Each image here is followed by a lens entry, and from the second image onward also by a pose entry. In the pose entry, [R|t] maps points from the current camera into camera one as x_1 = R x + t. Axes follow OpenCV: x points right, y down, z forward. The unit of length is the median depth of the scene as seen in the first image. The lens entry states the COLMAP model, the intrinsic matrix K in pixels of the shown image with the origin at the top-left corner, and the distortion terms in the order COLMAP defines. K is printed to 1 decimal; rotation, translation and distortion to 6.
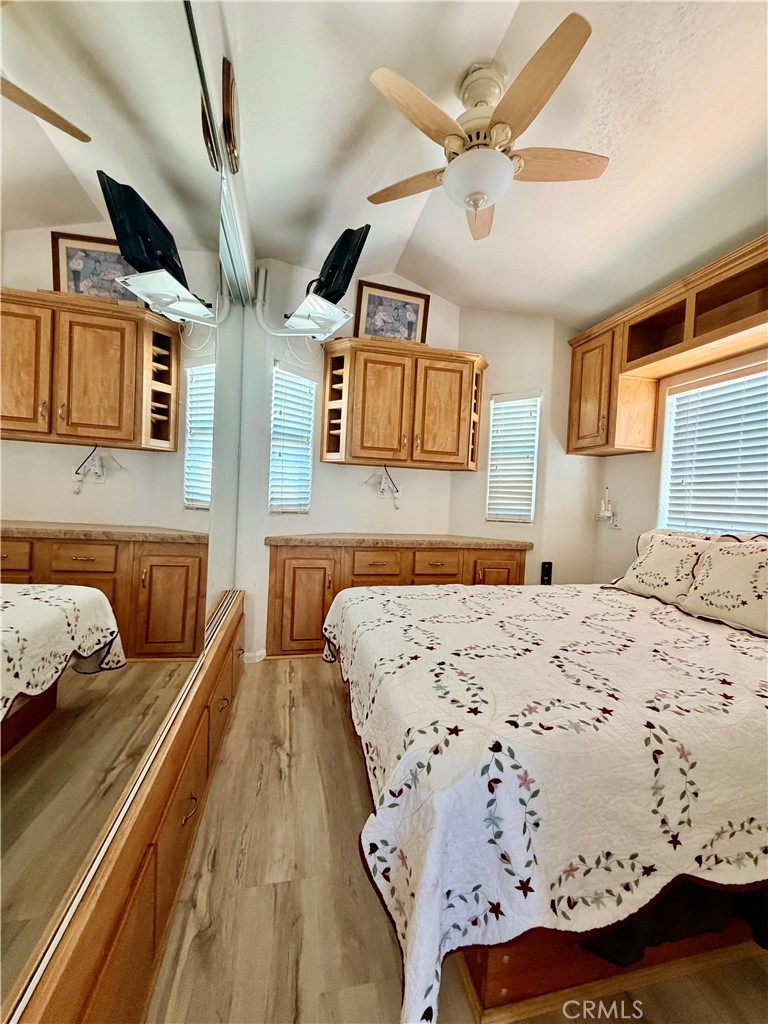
lens RADIAL K [[411.7, 0, 383.5], [0, 411.7, 509.6], [0, 0, 1]] dist [0.000190, 0.000330]
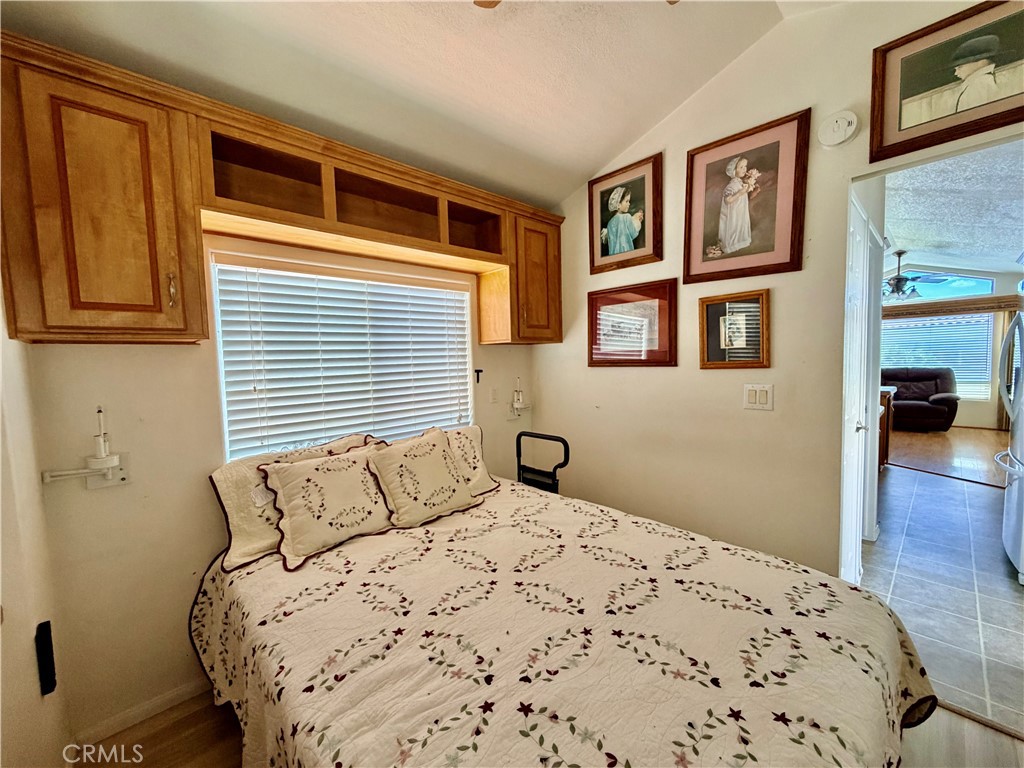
lens RADIAL K [[411.7, 0, 509.4], [0, 411.7, 385.2], [0, 0, 1]] dist [0.000190, 0.000330]
pose [[-0.506480, -0.089828, 0.857560, -0.146816], [0.028997, 0.992222, 0.121059, -0.151906], [-0.861764, 0.086180, -0.499935, 0.977555]]
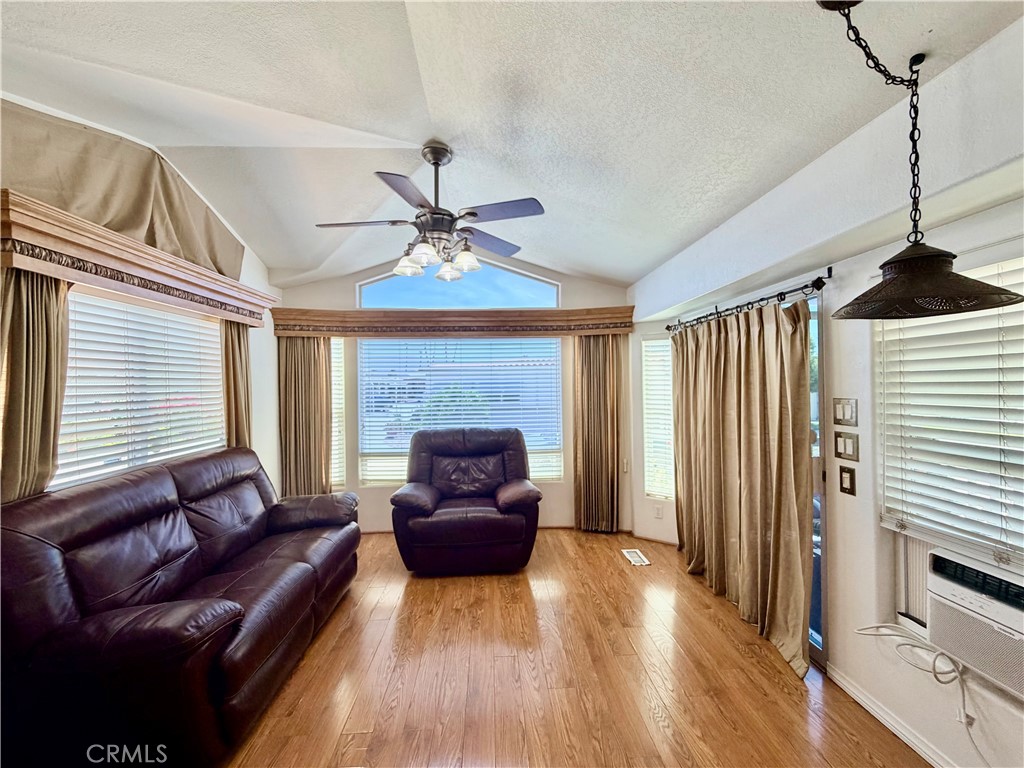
lens RADIAL K [[411.7, 0, 509.4], [0, 411.7, 385.2], [0, 0, 1]] dist [0.000190, 0.000330]
pose [[-0.984626, -0.035585, 0.171011, 0.505069], [-0.029684, 0.998877, 0.036940, -0.068349], [-0.172133, 0.031296, -0.984576, -1.410099]]
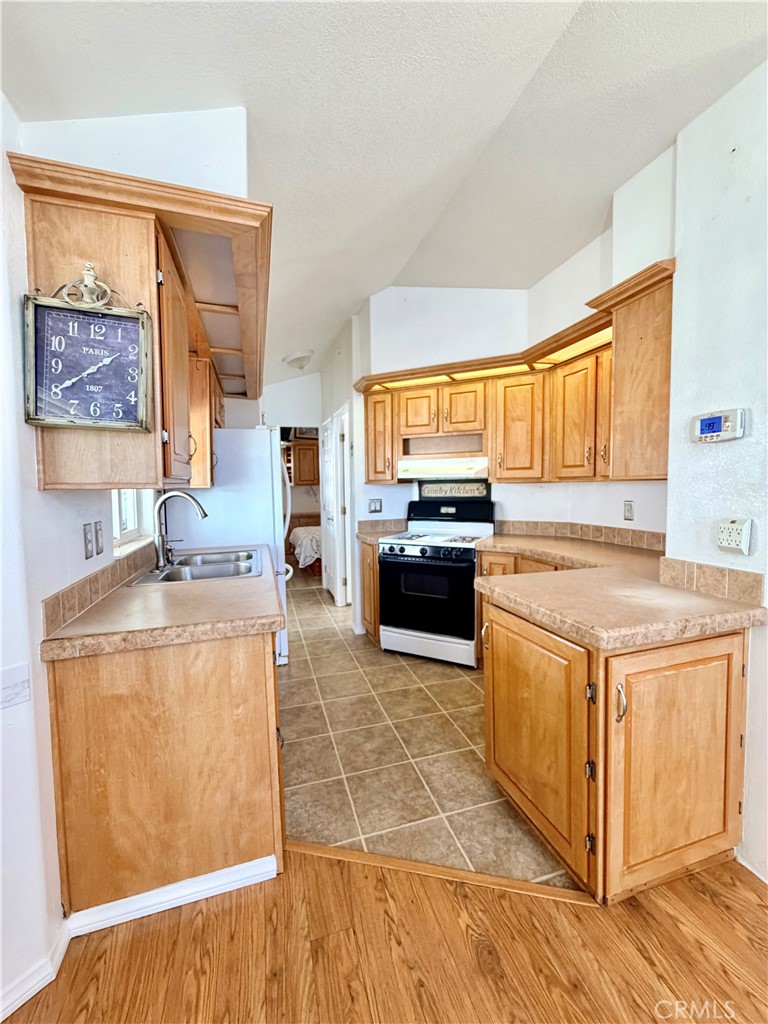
lens RADIAL K [[411.7, 0, 383.5], [0, 411.7, 509.6], [0, 0, 1]] dist [0.000190, 0.000330]
pose [[0.995359, -0.064150, 0.071727, 0.339582], [0.061890, 0.997527, 0.033300, -0.018093], [-0.073685, -0.028706, 0.996868, -2.053082]]
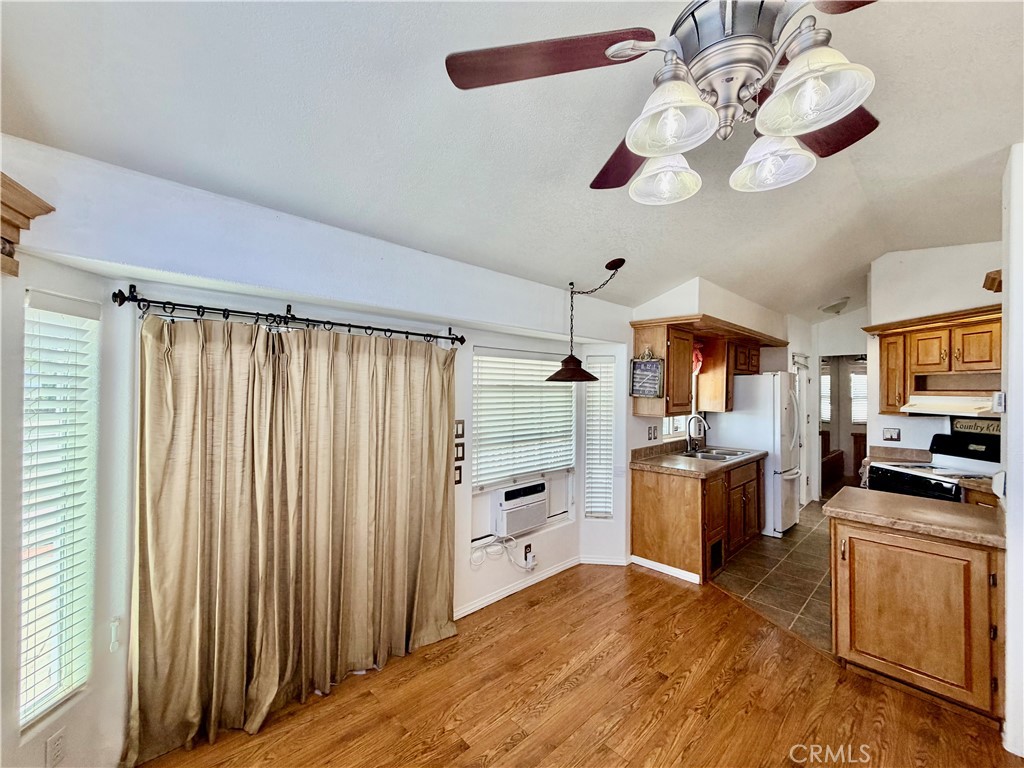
lens RADIAL K [[411.7, 0, 509.4], [0, 411.7, 385.2], [0, 0, 1]] dist [0.000190, 0.000330]
pose [[0.507388, -0.049504, -0.860295, 1.075828], [-0.010977, 0.997896, -0.063896, -0.058965], [0.861648, 0.041863, 0.505777, -2.729910]]
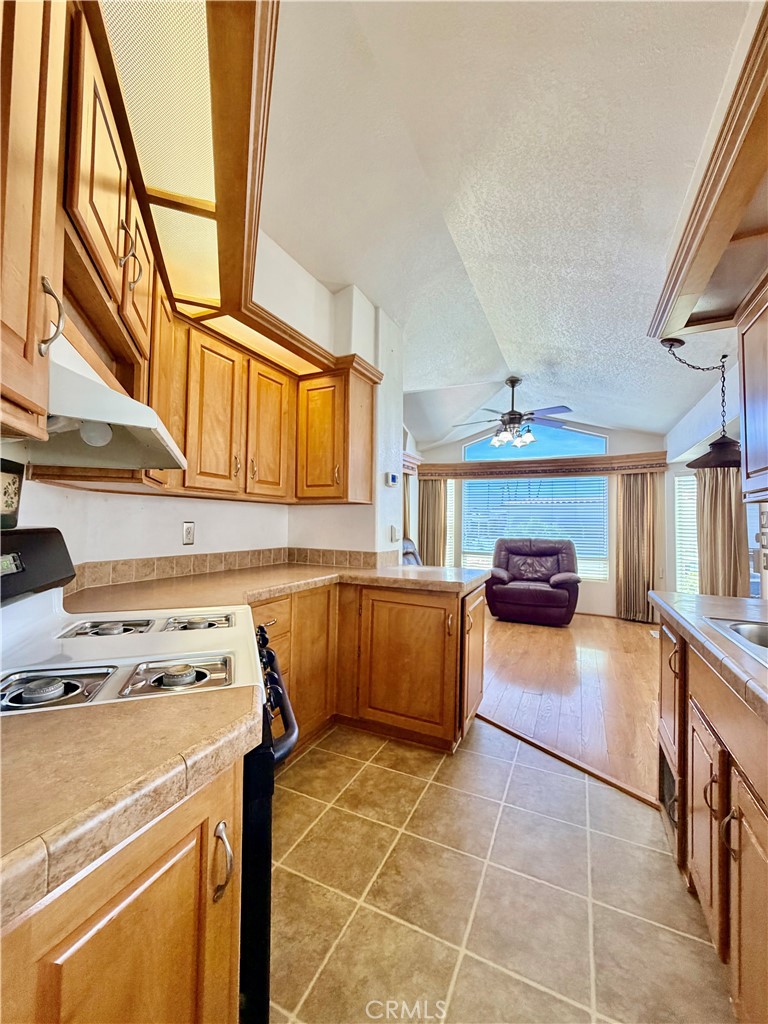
lens RADIAL K [[413.0, 0, 384.0], [0, 413.0, 512.0], [0, 0, 1]] dist [0.000190, -0.000034]
pose [[-0.786260, -0.044802, 0.616270, 0.157583], [-0.035153, 0.998996, 0.027776, -0.027339], [-0.616895, 0.000175, -0.787045, -0.563567]]
